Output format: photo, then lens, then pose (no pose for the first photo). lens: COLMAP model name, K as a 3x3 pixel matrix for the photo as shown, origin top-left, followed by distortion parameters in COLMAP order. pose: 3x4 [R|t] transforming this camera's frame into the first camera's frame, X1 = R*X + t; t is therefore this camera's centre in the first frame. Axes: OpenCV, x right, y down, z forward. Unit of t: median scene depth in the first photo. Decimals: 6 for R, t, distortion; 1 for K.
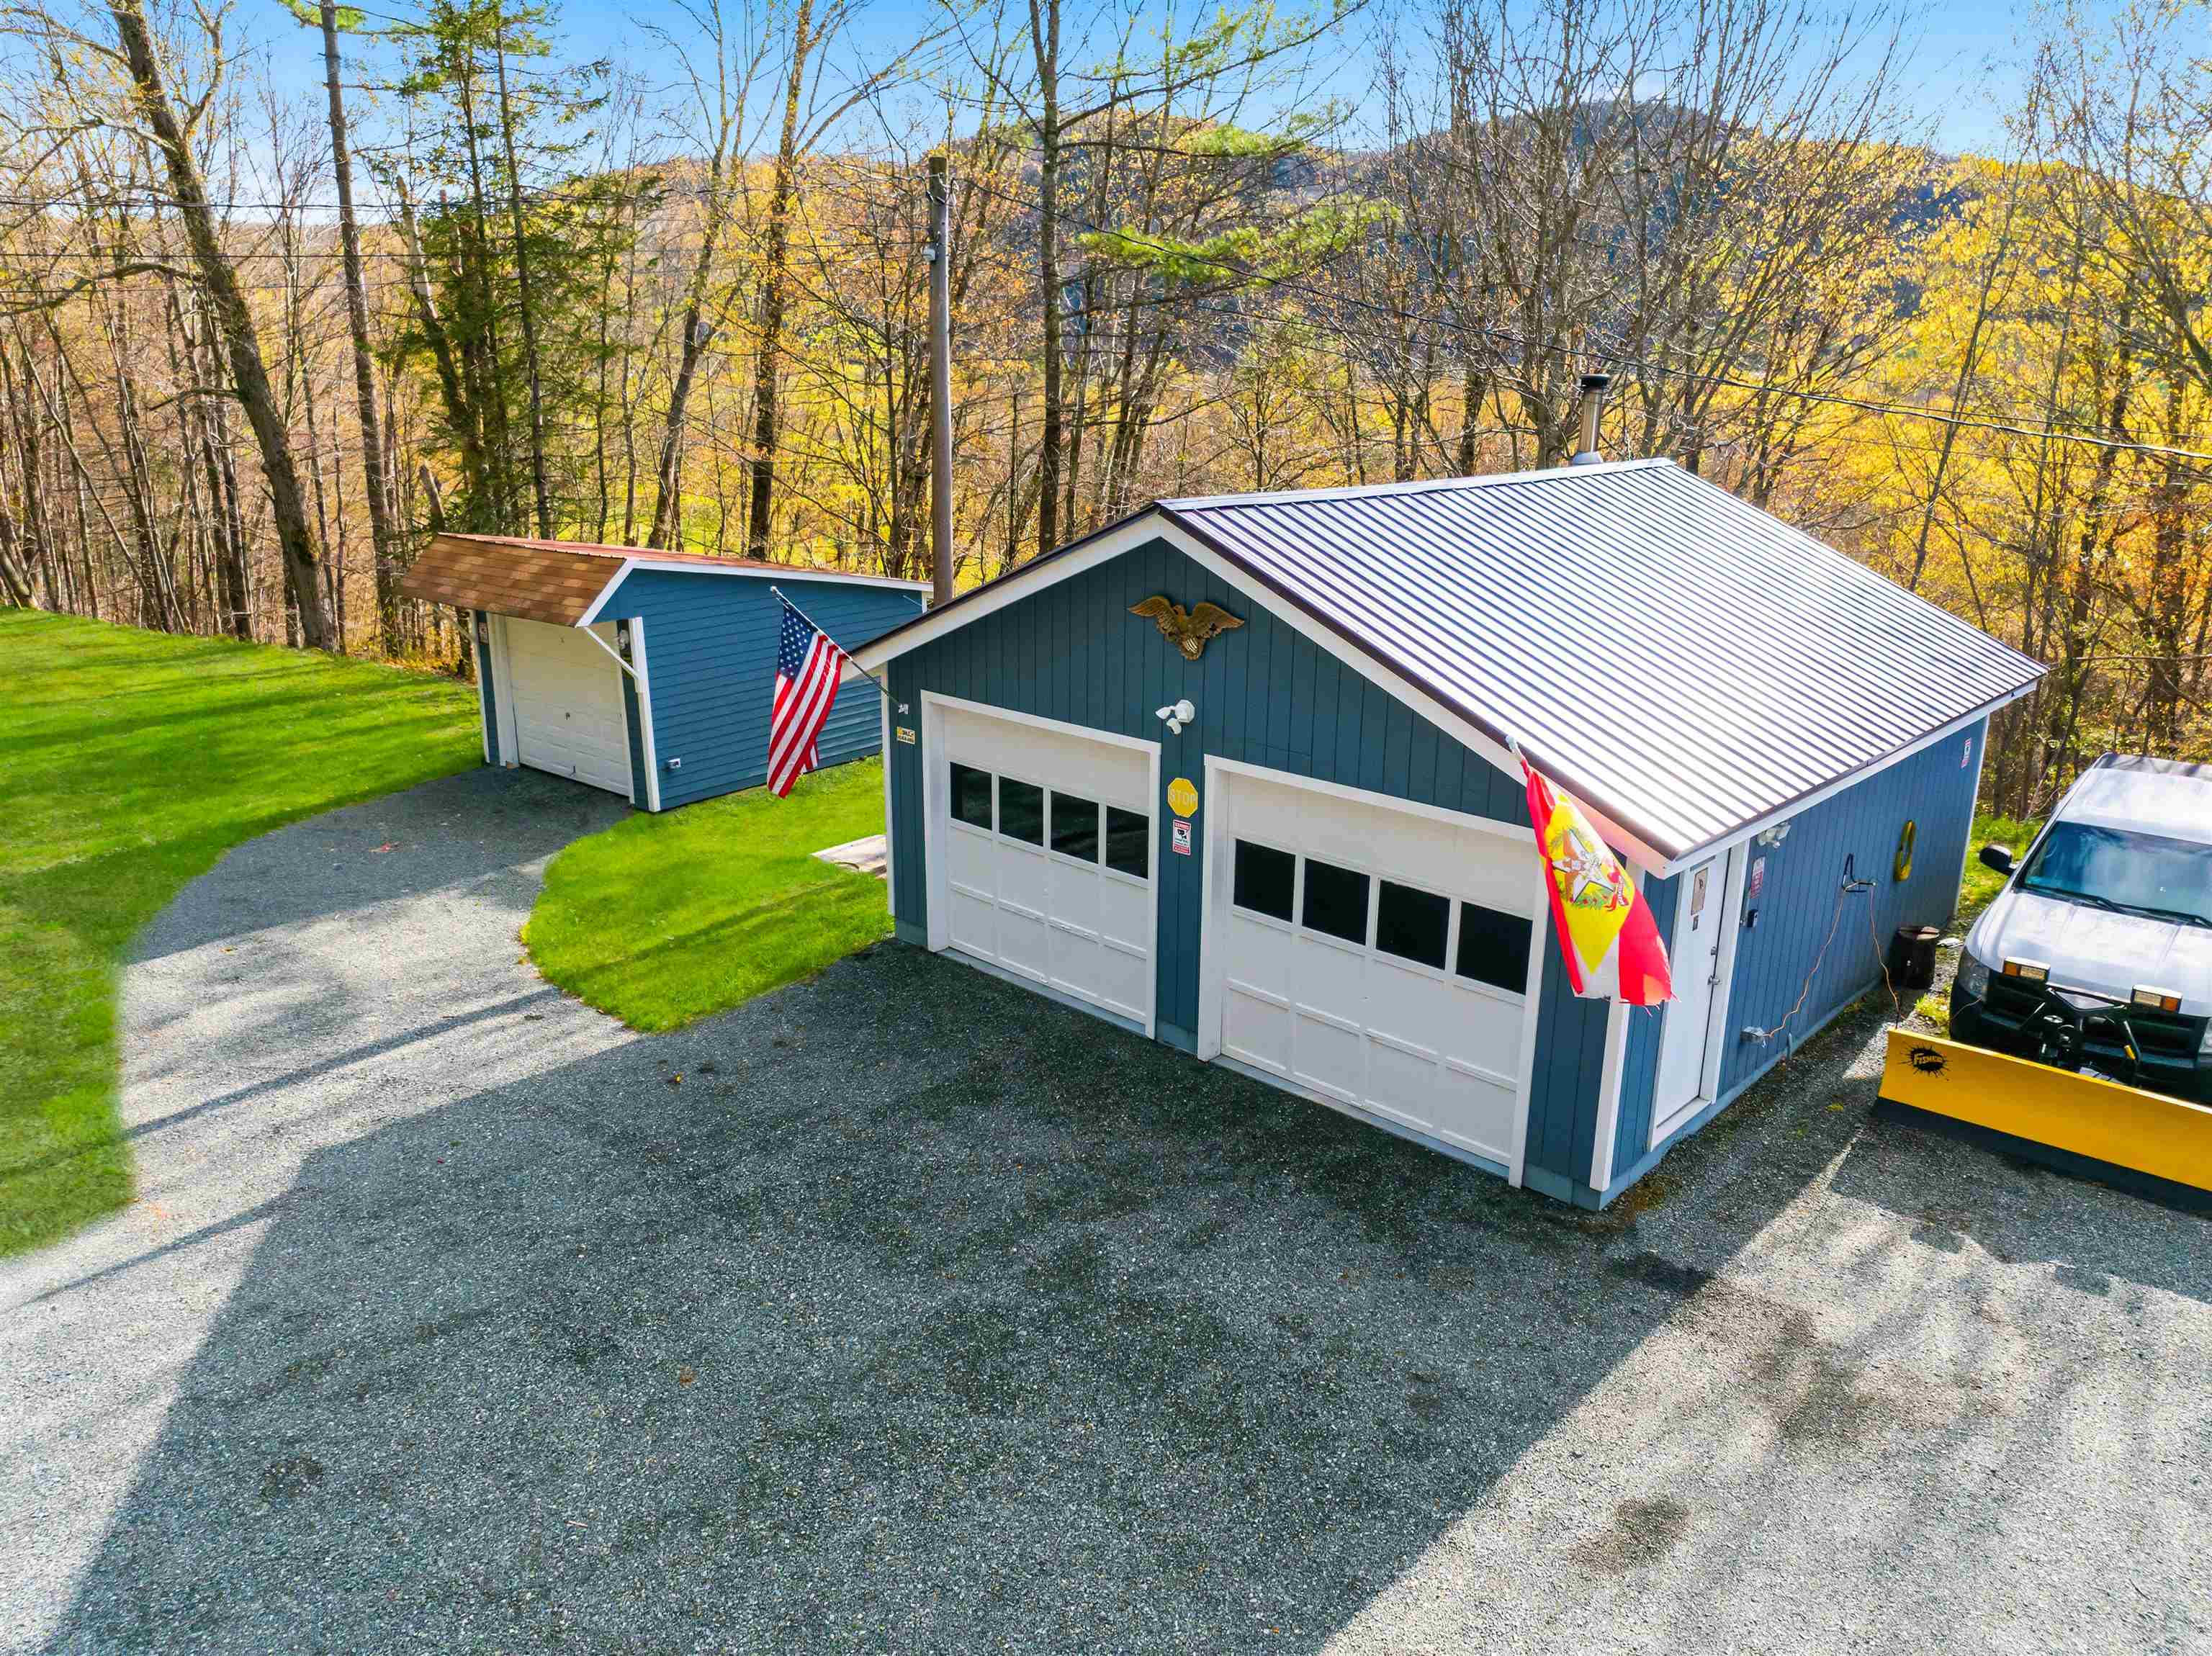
lens RADIAL K [[1589.1, 0, 1106.0], [0, 1589.1, 828.0], [0, 0, 1]] dist [-0.018572, 0.000212]
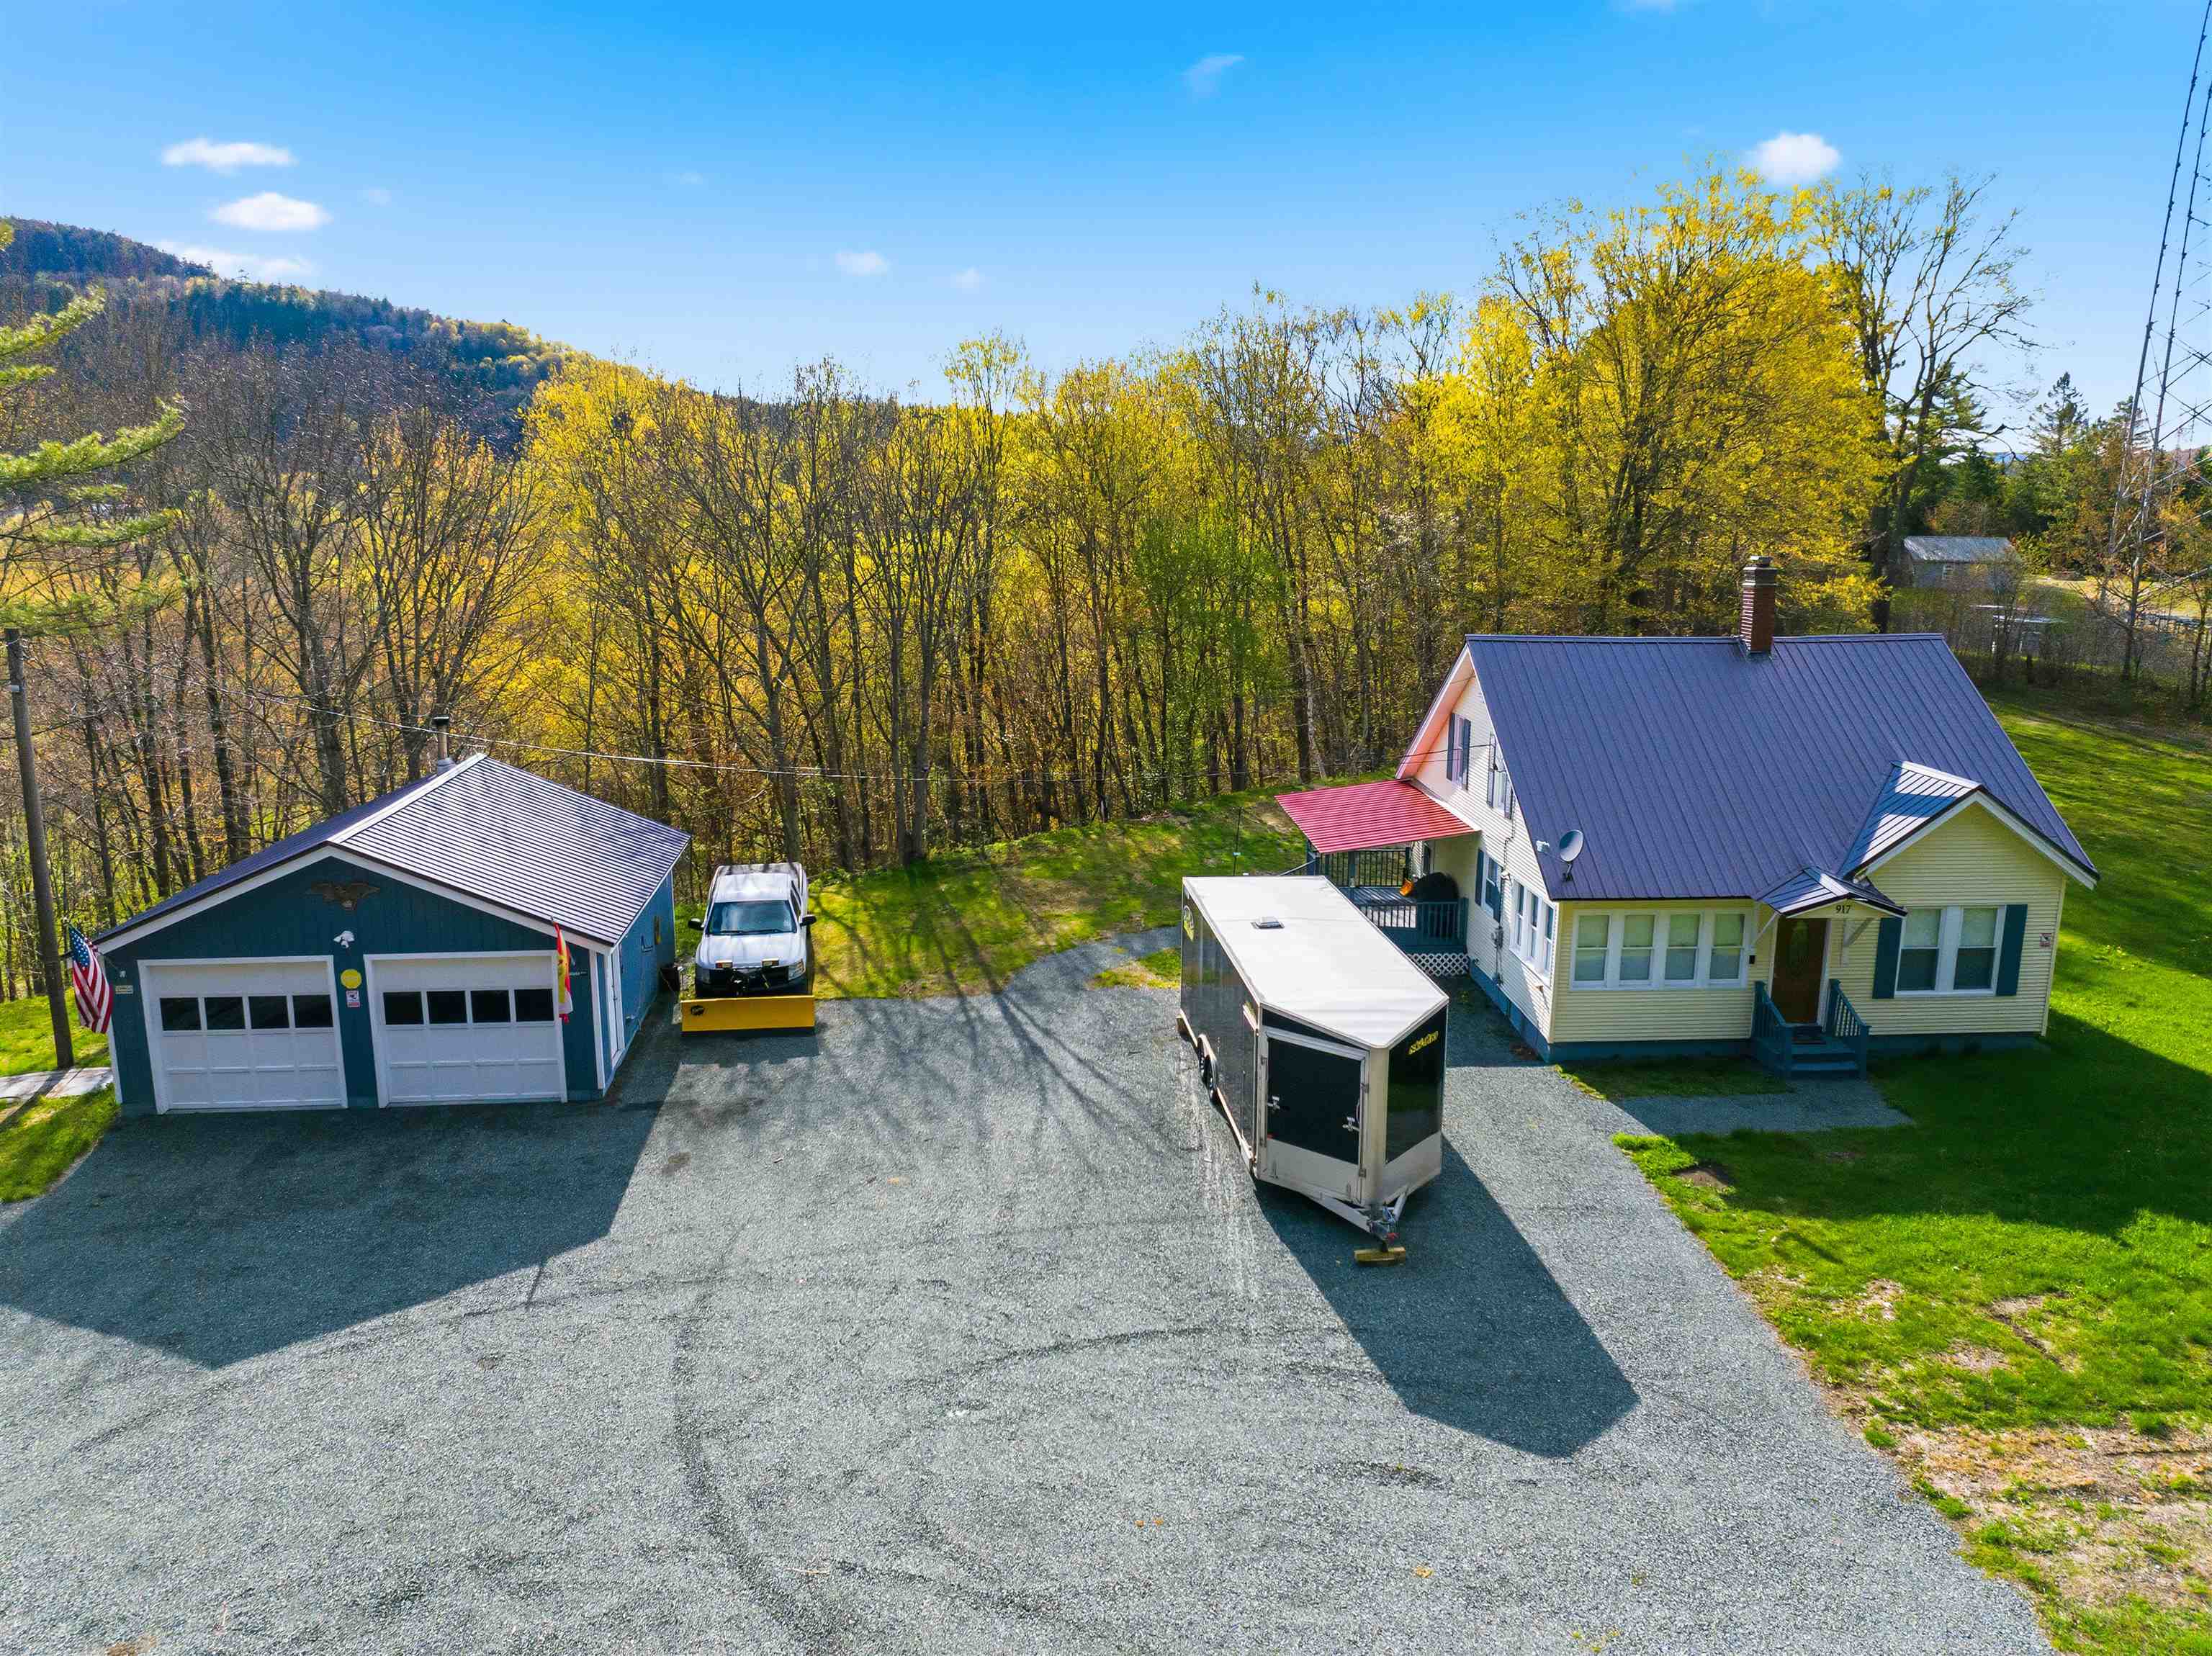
lens RADIAL K [[1501.2, 0, 1106.0], [0, 1501.2, 828.0], [0, 0, 1]] dist [-0.024326, 0.001748]
pose [[0.632992, -0.160547, 0.757328, -0.737428], [0.220459, 0.975138, 0.022456, -0.036863], [-0.742104, 0.152746, 0.652649, -0.953546]]
